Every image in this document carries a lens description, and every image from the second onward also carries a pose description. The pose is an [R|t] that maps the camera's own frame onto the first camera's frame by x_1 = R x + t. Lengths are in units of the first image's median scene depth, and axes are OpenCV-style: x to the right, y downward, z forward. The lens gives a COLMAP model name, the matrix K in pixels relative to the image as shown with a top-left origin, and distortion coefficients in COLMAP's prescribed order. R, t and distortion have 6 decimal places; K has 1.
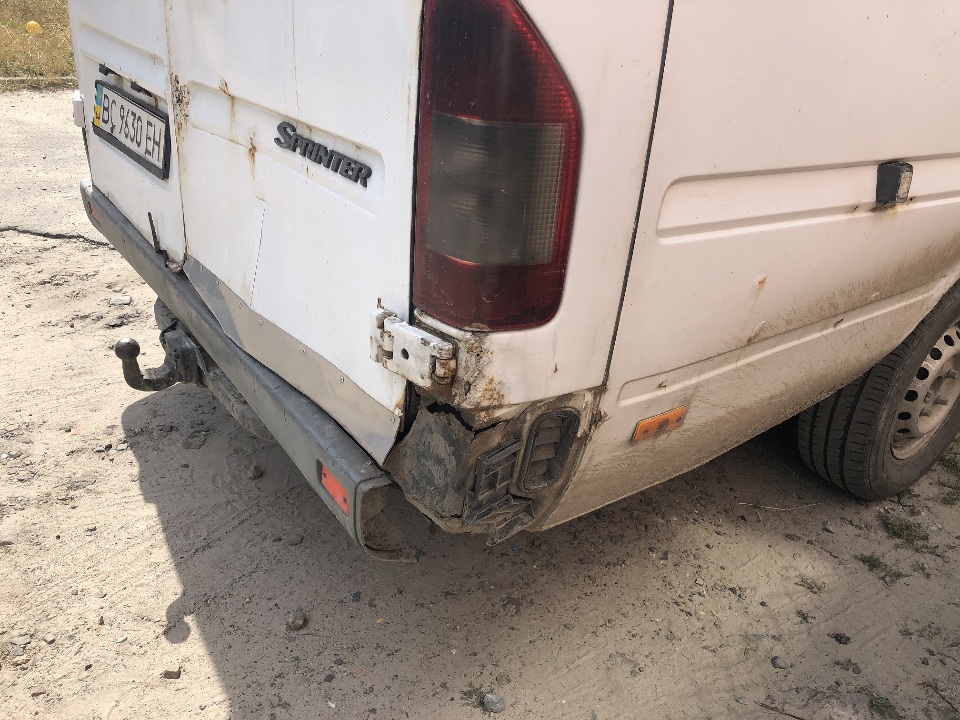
lens RADIAL K [[782.2, 0, 486.1], [0, 782.2, 363.2], [0, 0, 1]] dist [0.052686, -0.063203]
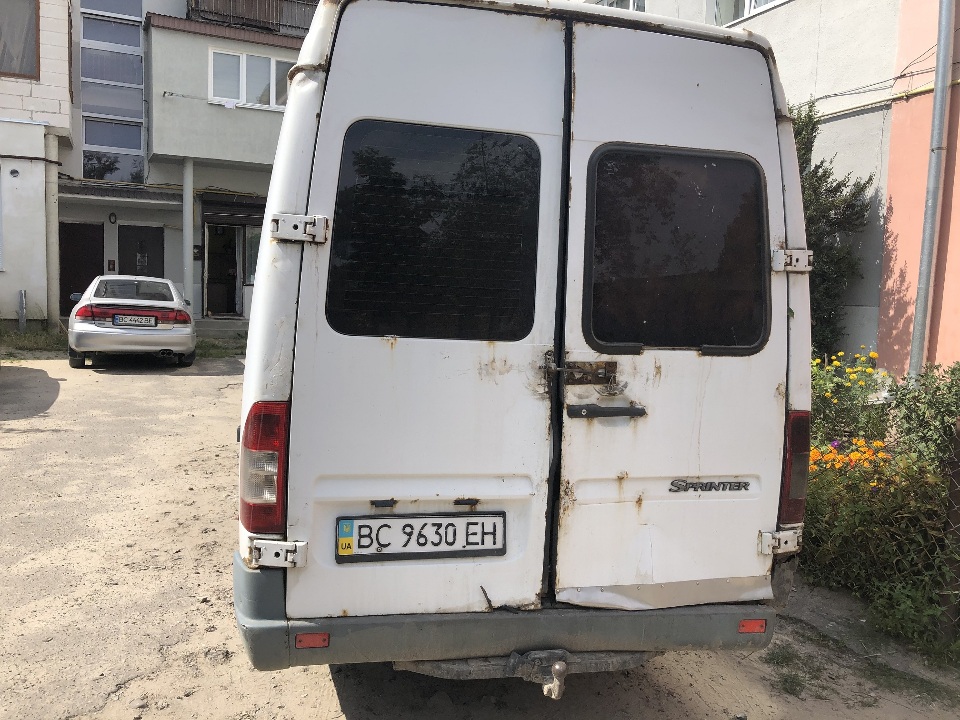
lens RADIAL K [[782.2, 0, 455.6], [0, 782.2, 354.4], [0, 0, 1]] dist [0.052686, -0.063203]
pose [[0.419324, -0.154336, 0.894622, -2.346268], [0.394040, 0.918720, -0.026200, -0.793347], [-0.817863, 0.363503, 0.446056, 0.410223]]
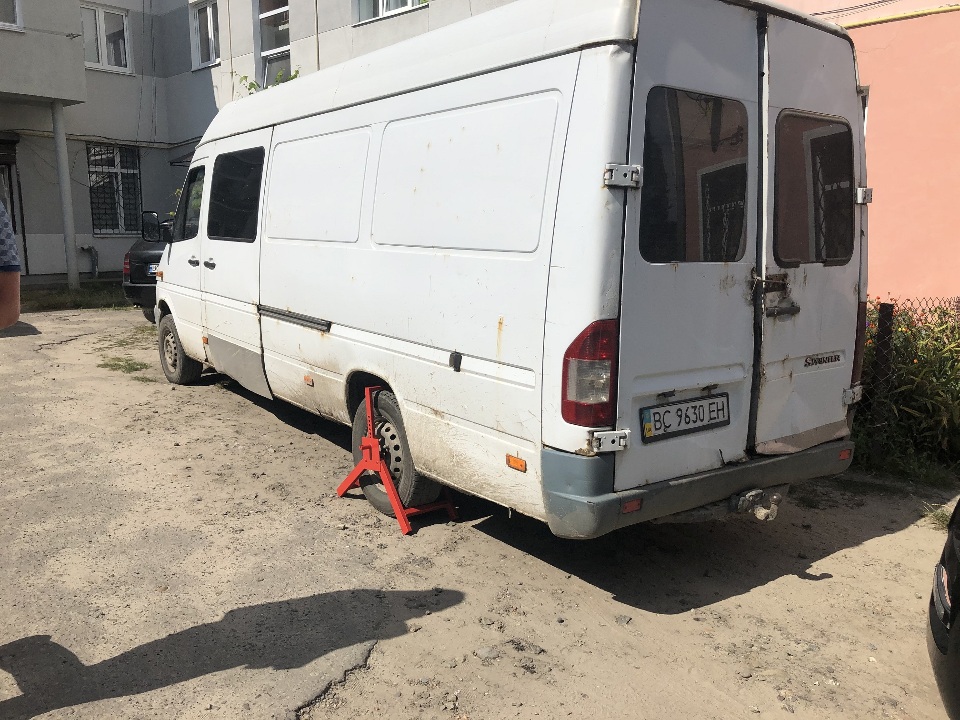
lens RADIAL K [[782.2, 0, 464.7], [0, 782.2, 352.5], [0, 0, 1]] dist [0.052686, -0.063203]
pose [[0.028101, -0.242990, 0.969622, -3.132479], [0.430338, 0.878454, 0.207671, -1.481586], [-0.902230, 0.411429, 0.129254, 1.758232]]
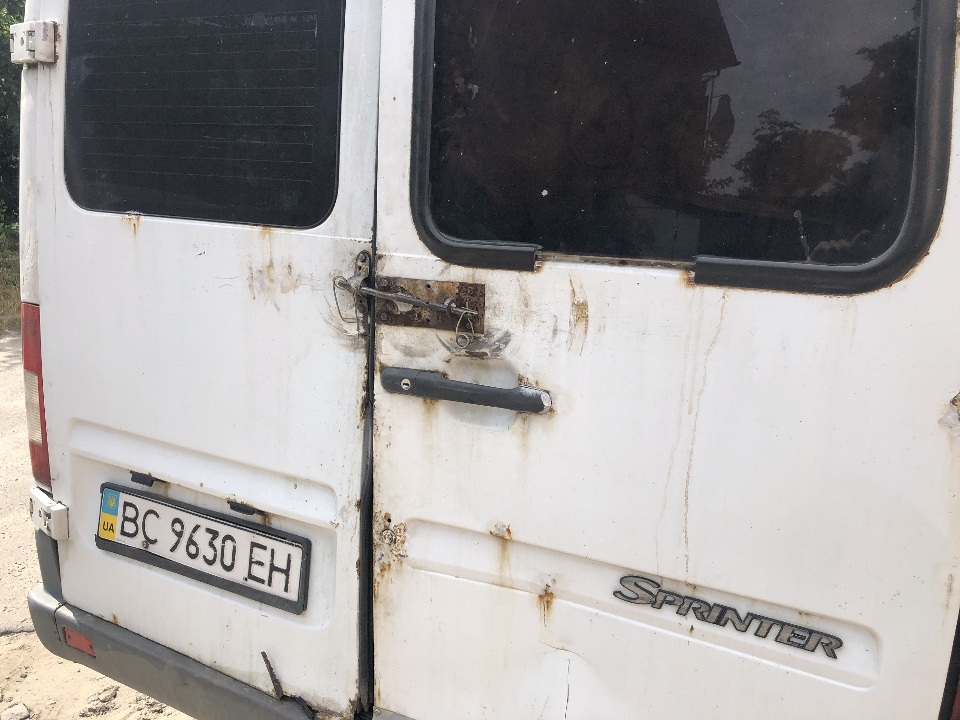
lens RADIAL K [[782.2, 0, 486.6], [0, 782.2, 356.0], [0, 0, 1]] dist [0.052686, -0.063203]
pose [[0.903985, -0.148544, 0.400932, -0.728107], [0.228070, 0.960690, -0.158298, -0.440442], [-0.361657, 0.234539, 0.902328, 0.183729]]
